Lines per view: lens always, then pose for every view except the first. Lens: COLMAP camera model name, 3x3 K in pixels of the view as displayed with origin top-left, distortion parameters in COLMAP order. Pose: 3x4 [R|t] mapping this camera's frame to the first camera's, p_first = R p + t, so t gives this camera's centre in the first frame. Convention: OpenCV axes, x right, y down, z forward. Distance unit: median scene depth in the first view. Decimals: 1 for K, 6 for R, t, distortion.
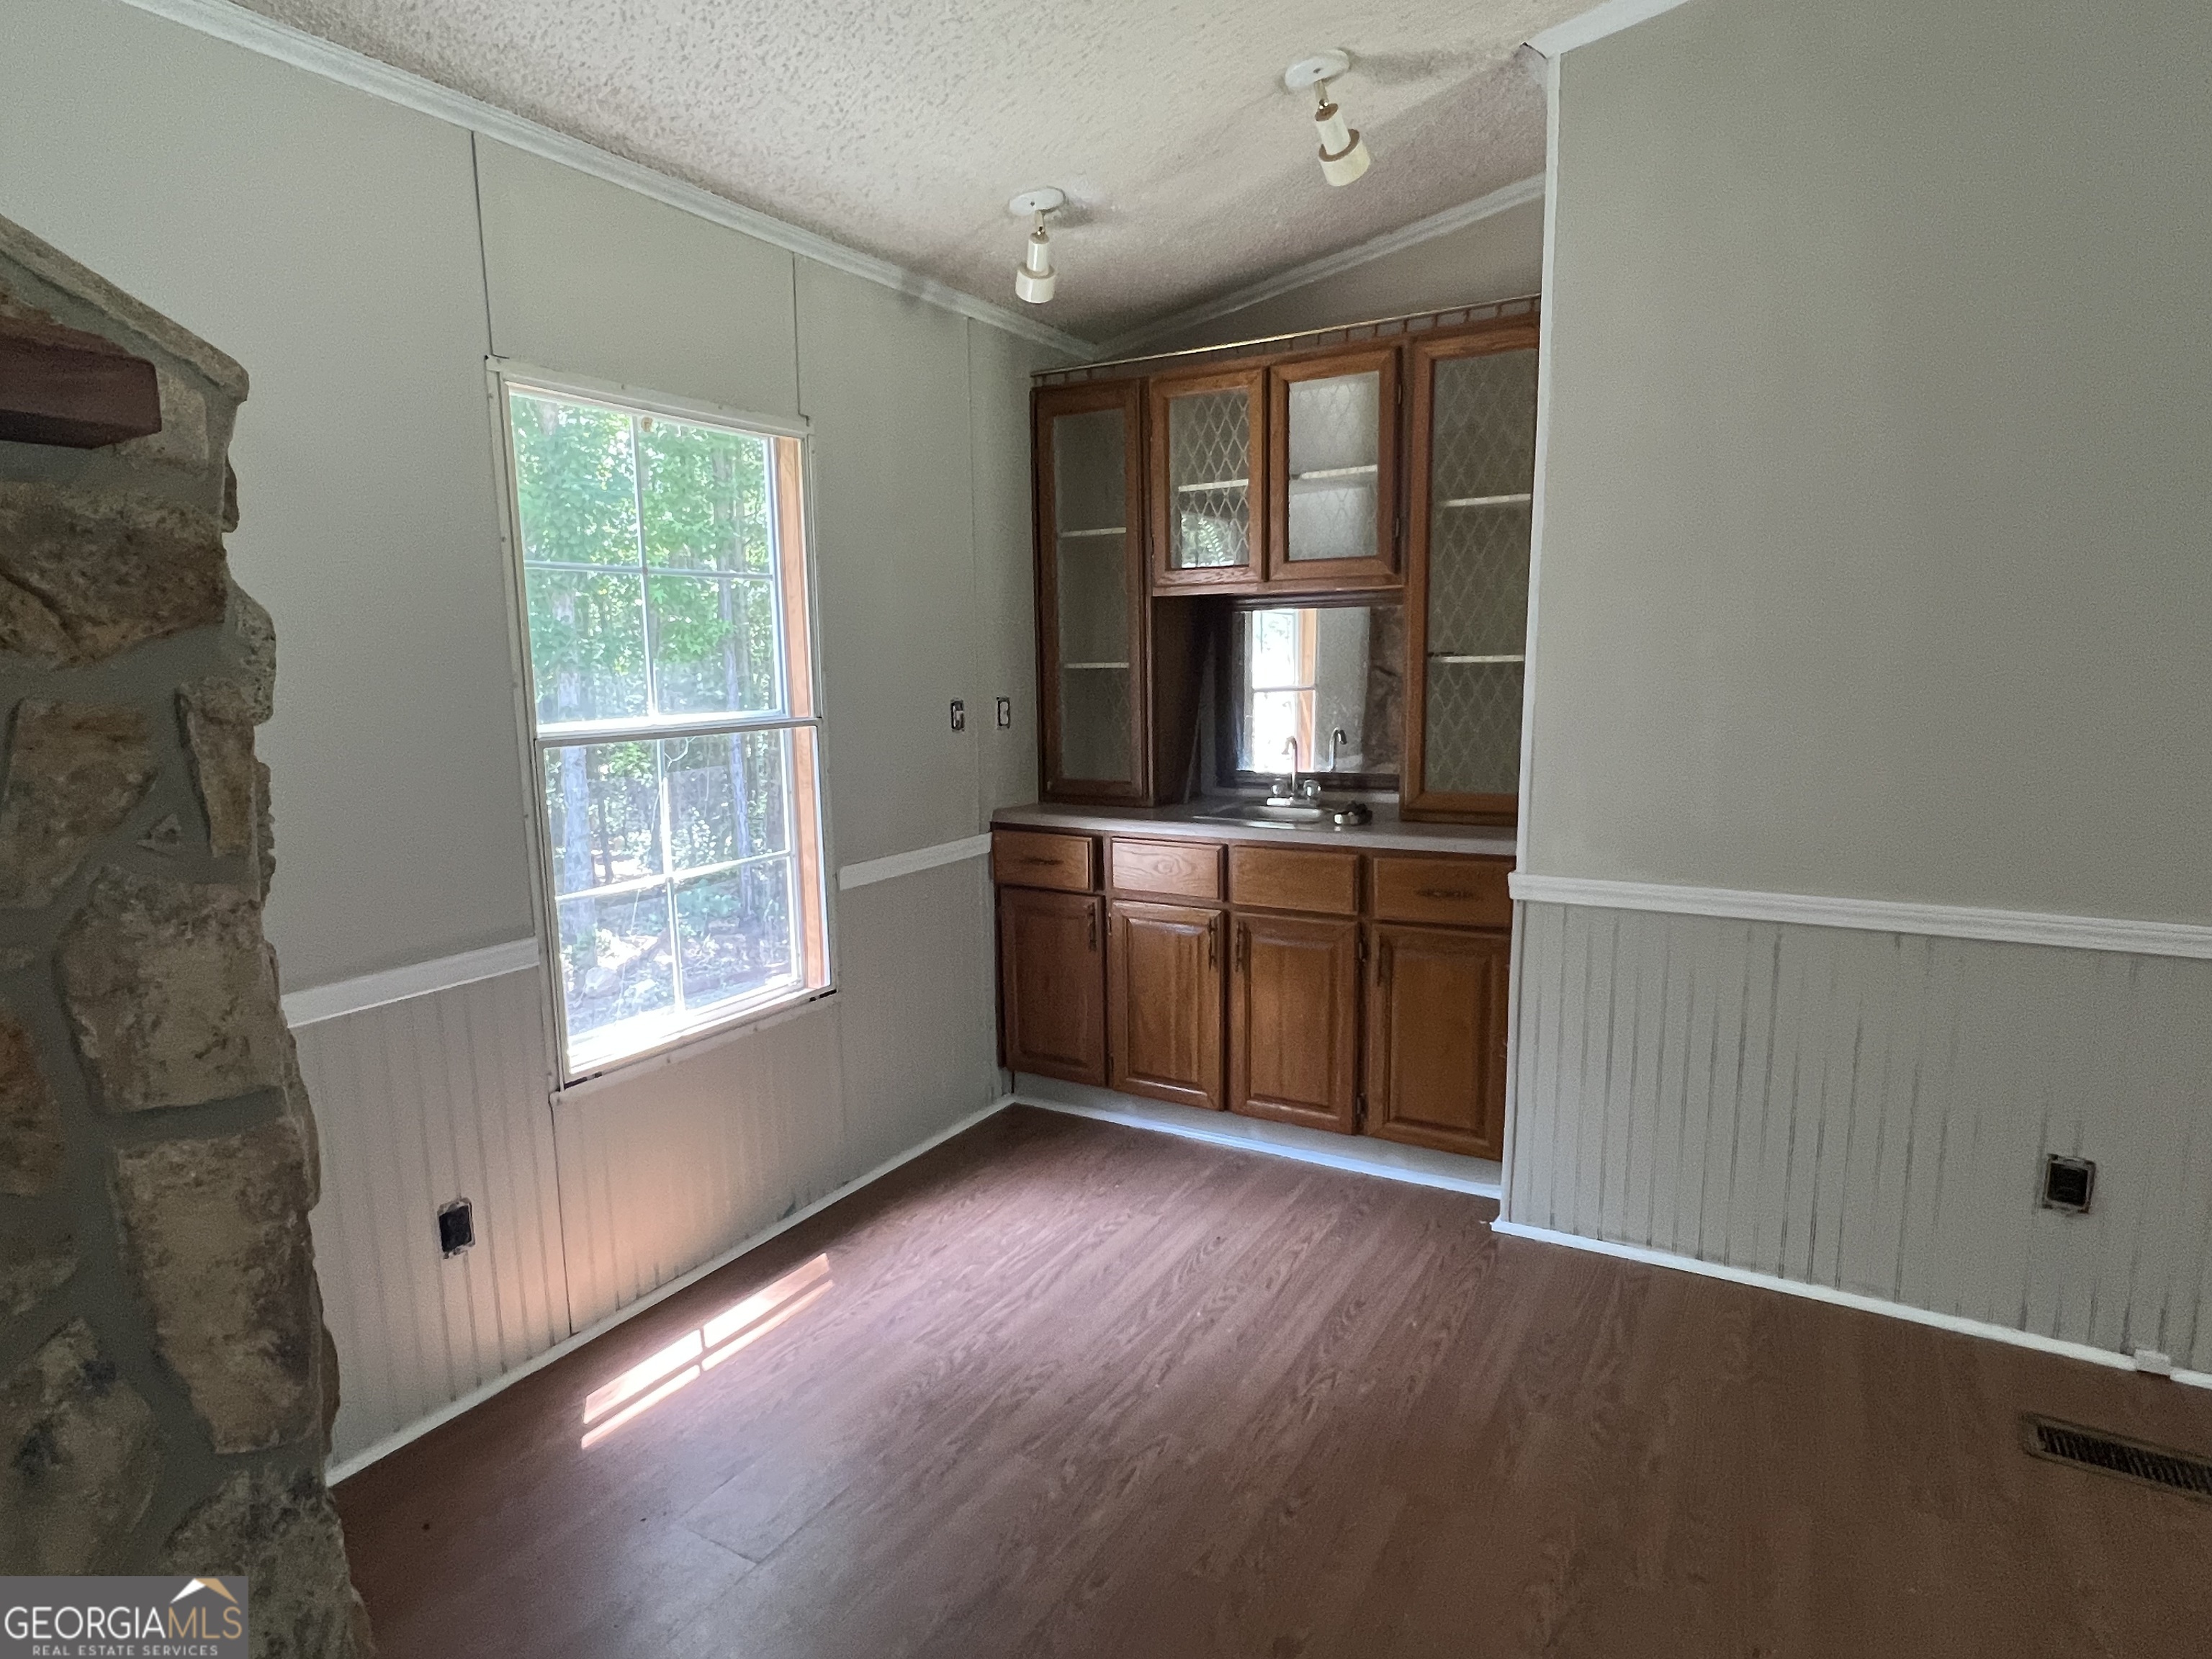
lens RADIAL K [[1214.4, 0, 1106.3], [0, 1214.4, 841.6], [0, 0, 1]] dist [0.002946, 0.000423]
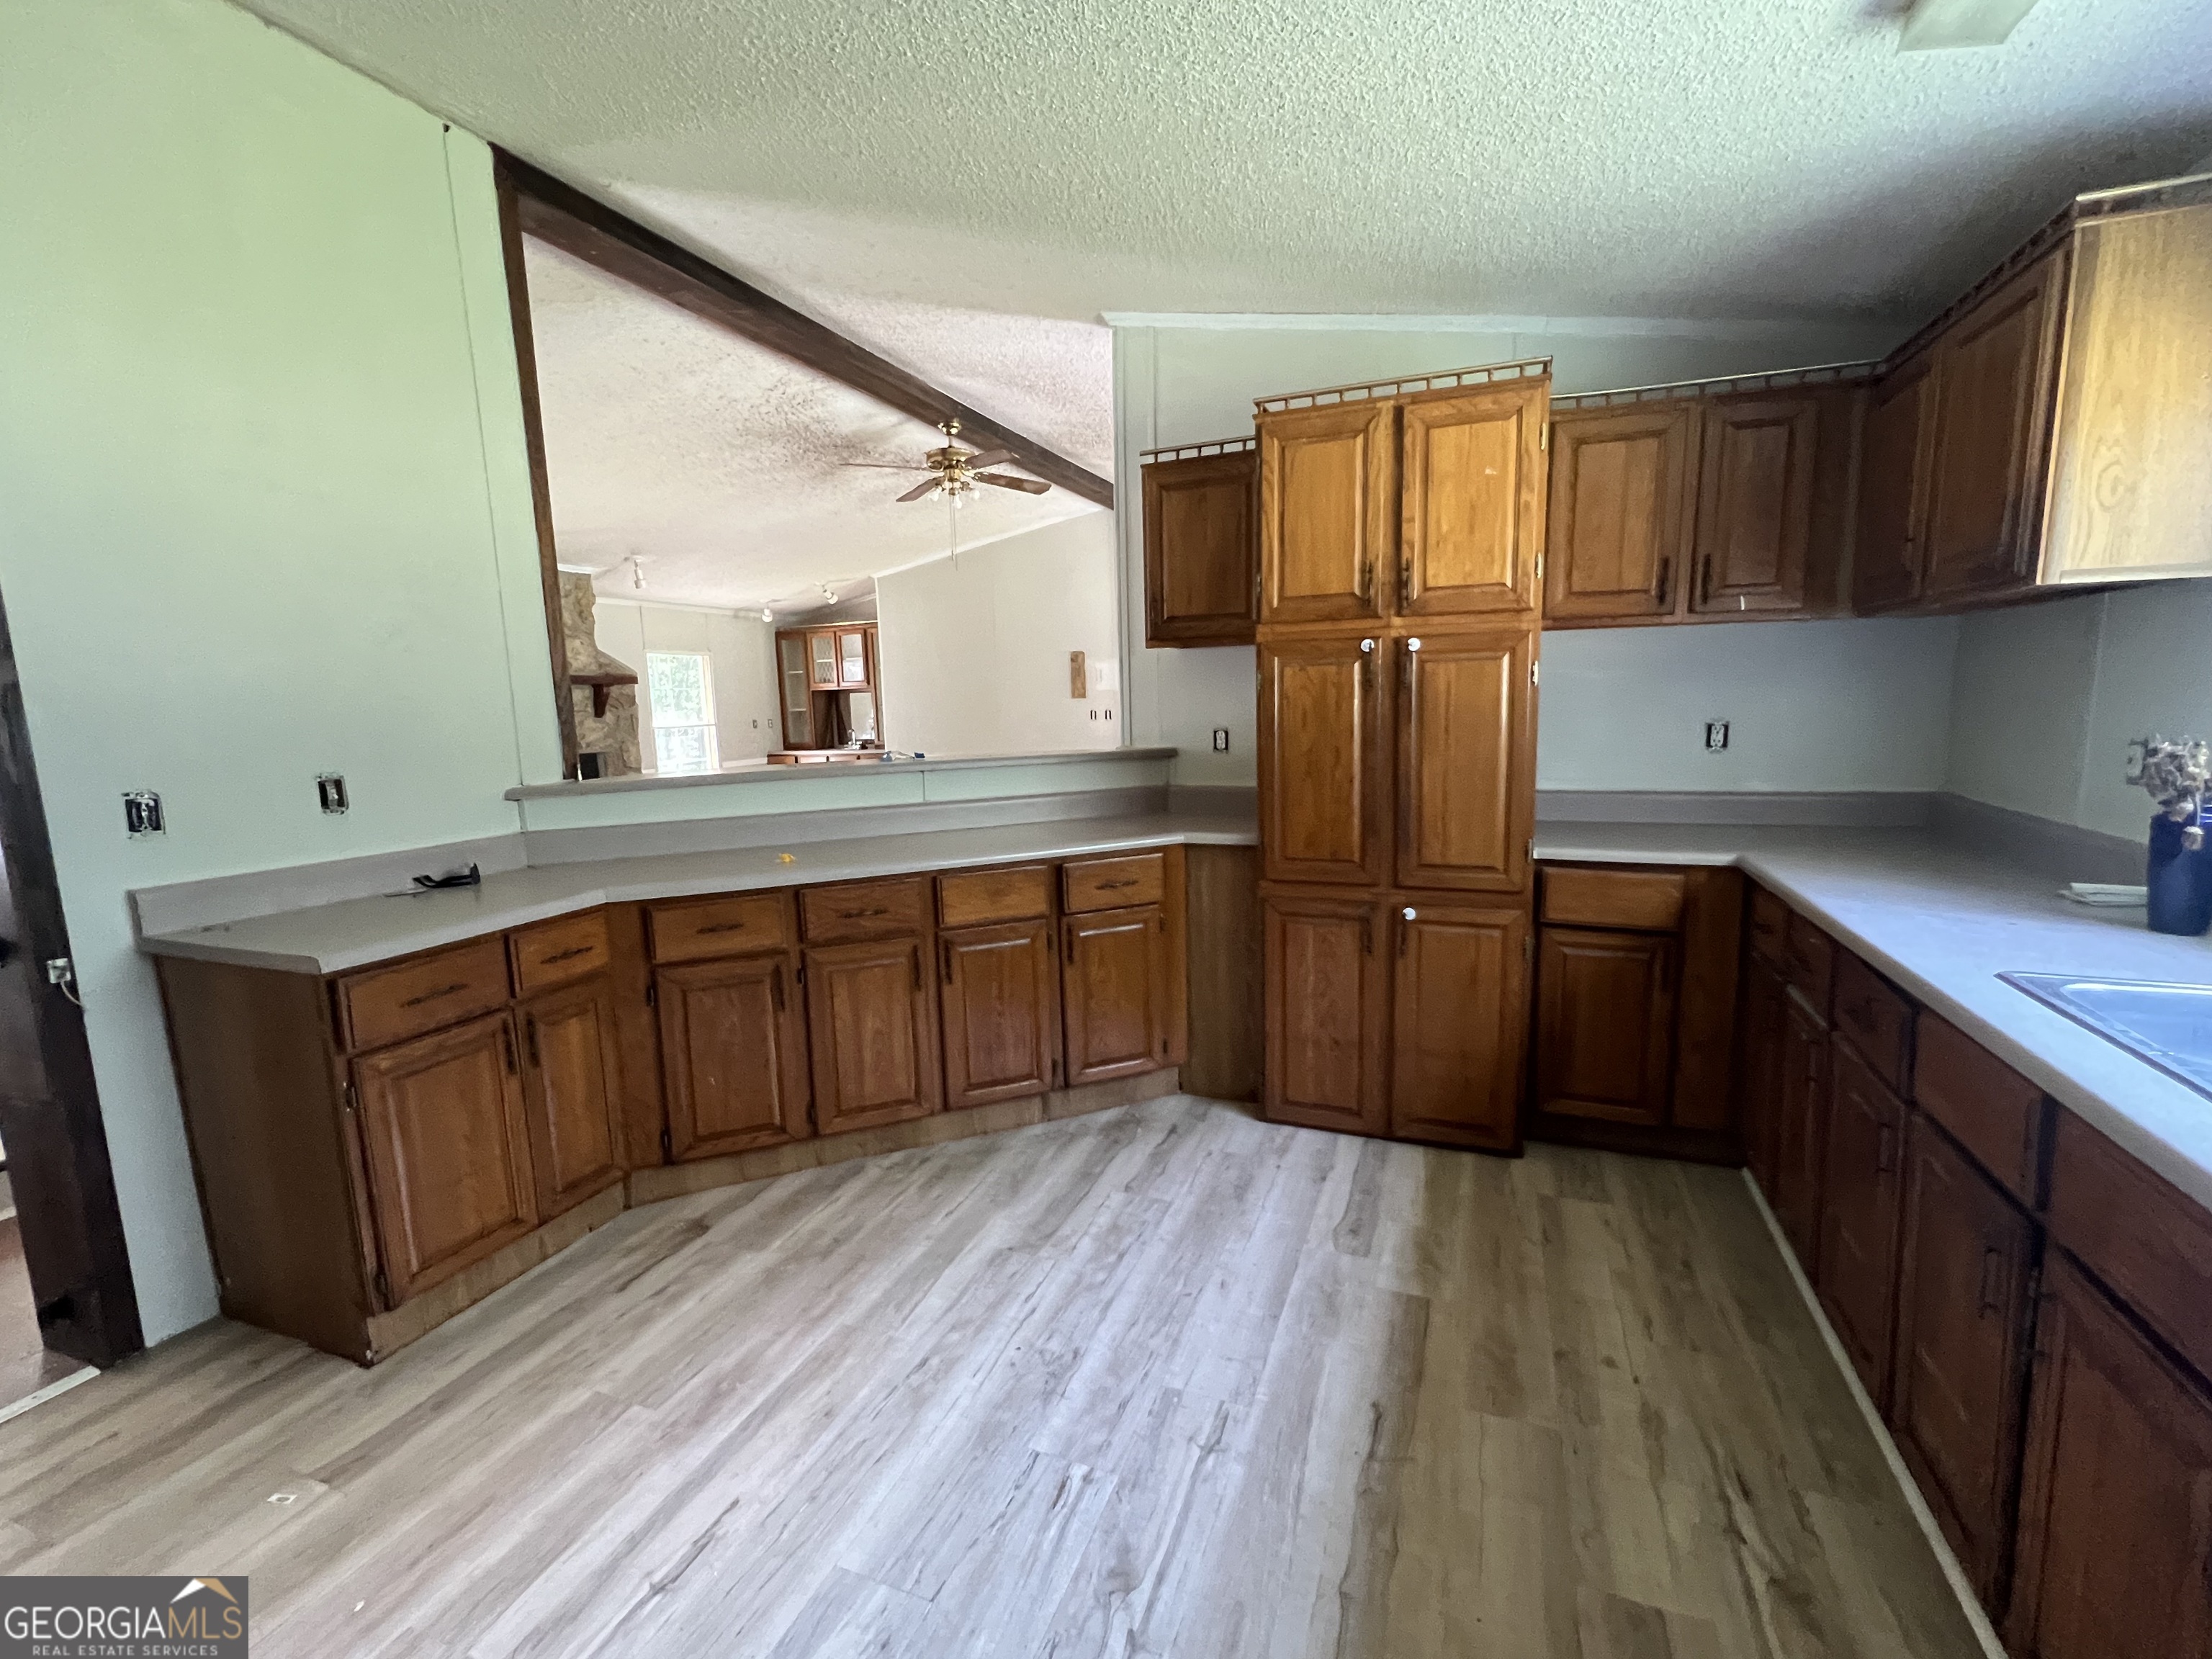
lens RADIAL K [[959.4, 0, 1106.0], [0, 959.4, 829.5], [0, 0, 1]] dist [-0.001463, -0.000200]
pose [[0.986216, -0.037555, 0.161145, 0.496059], [0.041025, 0.998991, -0.018258, 0.345878], [-0.160296, 0.024617, 0.986762, -2.248126]]
